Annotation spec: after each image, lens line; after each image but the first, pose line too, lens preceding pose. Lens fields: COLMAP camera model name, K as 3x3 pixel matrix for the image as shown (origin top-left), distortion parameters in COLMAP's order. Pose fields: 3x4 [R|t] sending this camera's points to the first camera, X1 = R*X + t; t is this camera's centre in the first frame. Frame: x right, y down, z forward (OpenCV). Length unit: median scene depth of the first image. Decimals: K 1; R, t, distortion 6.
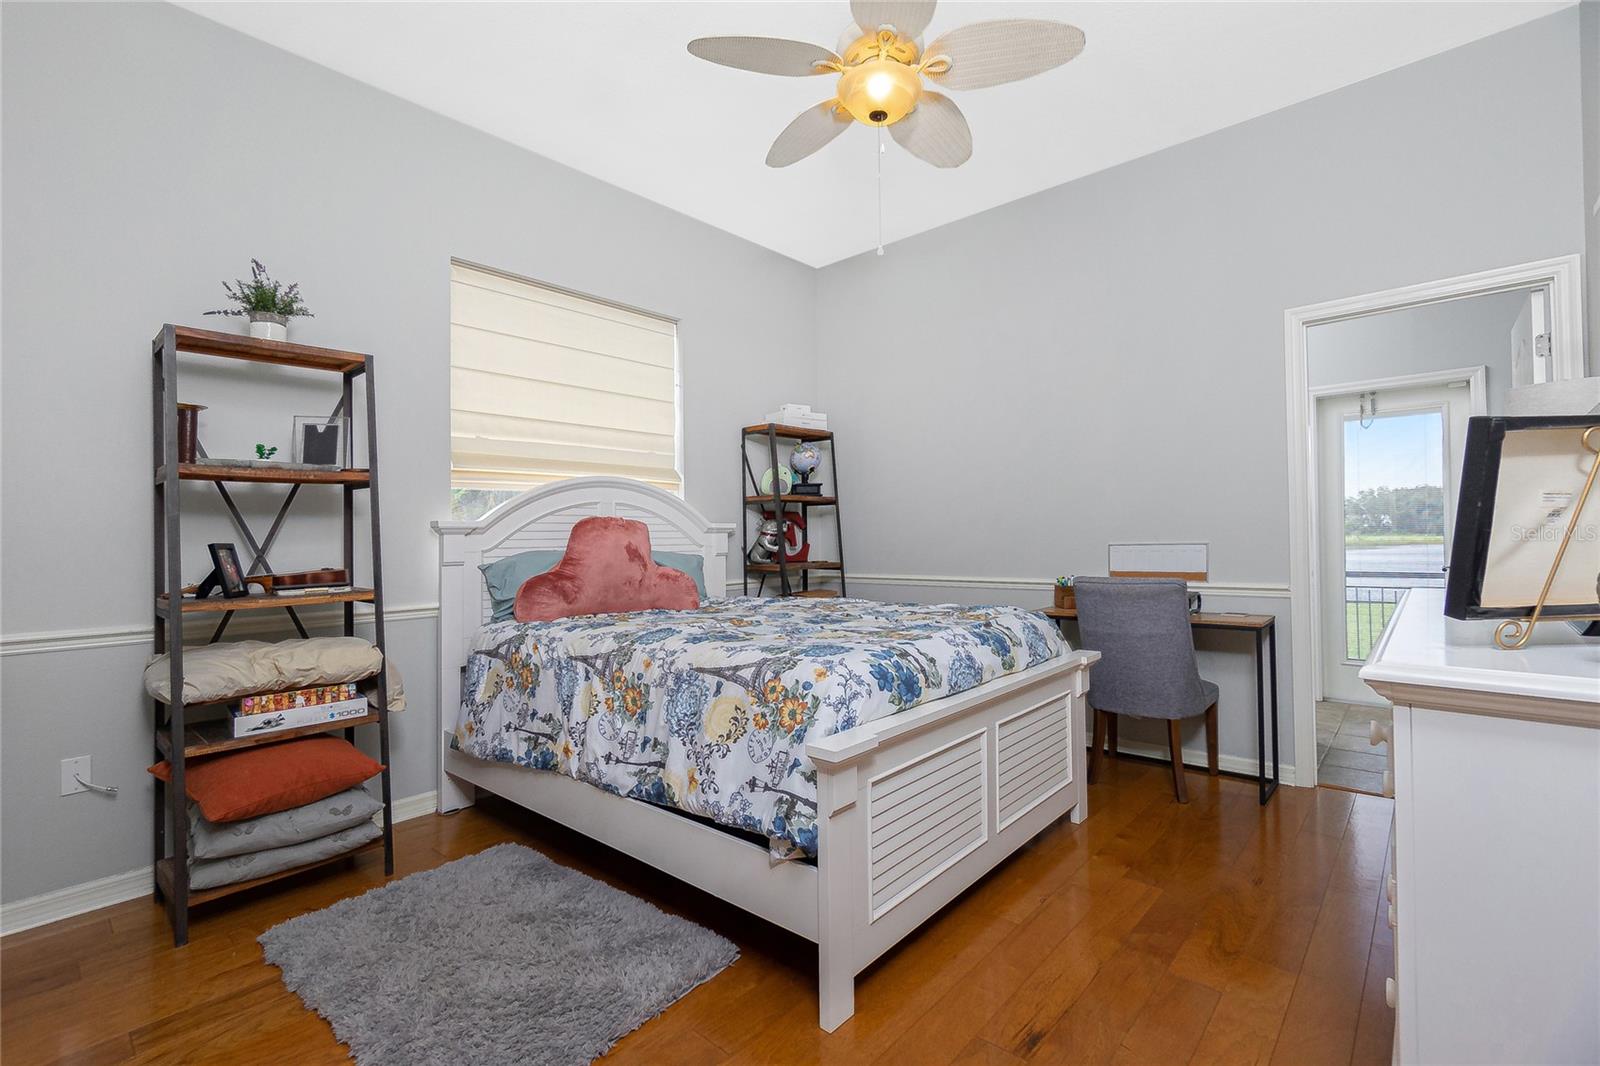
lens RADIAL K [[713.1, 0, 800.5], [0, 713.1, 528.5], [0, 0, 1]] dist [0.002122, 0.000324]
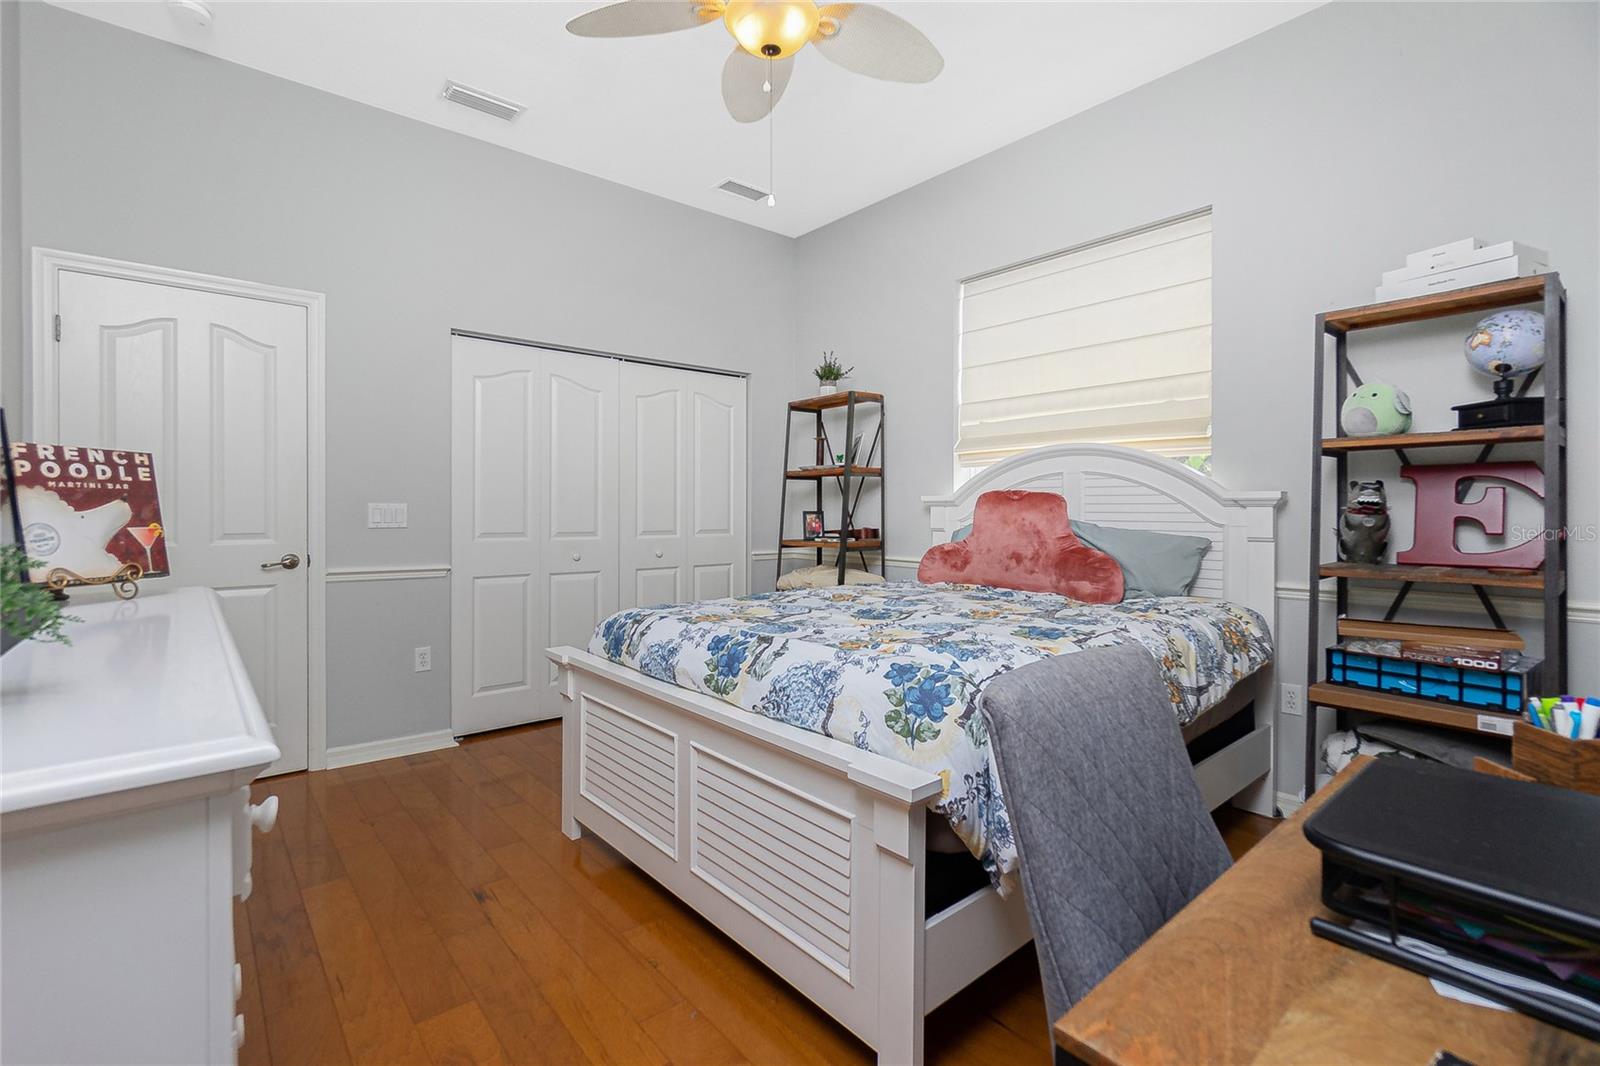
lens RADIAL K [[725.7, 0, 797.1], [0, 725.7, 515.5], [0, 0, 1]] dist [-0.002496, 0.000081]
pose [[-0.140363, 0.023869, -0.989812, 0.986248], [0.011521, 0.999681, 0.022473, -0.009500], [0.990033, -0.008249, -0.140594, 1.125413]]
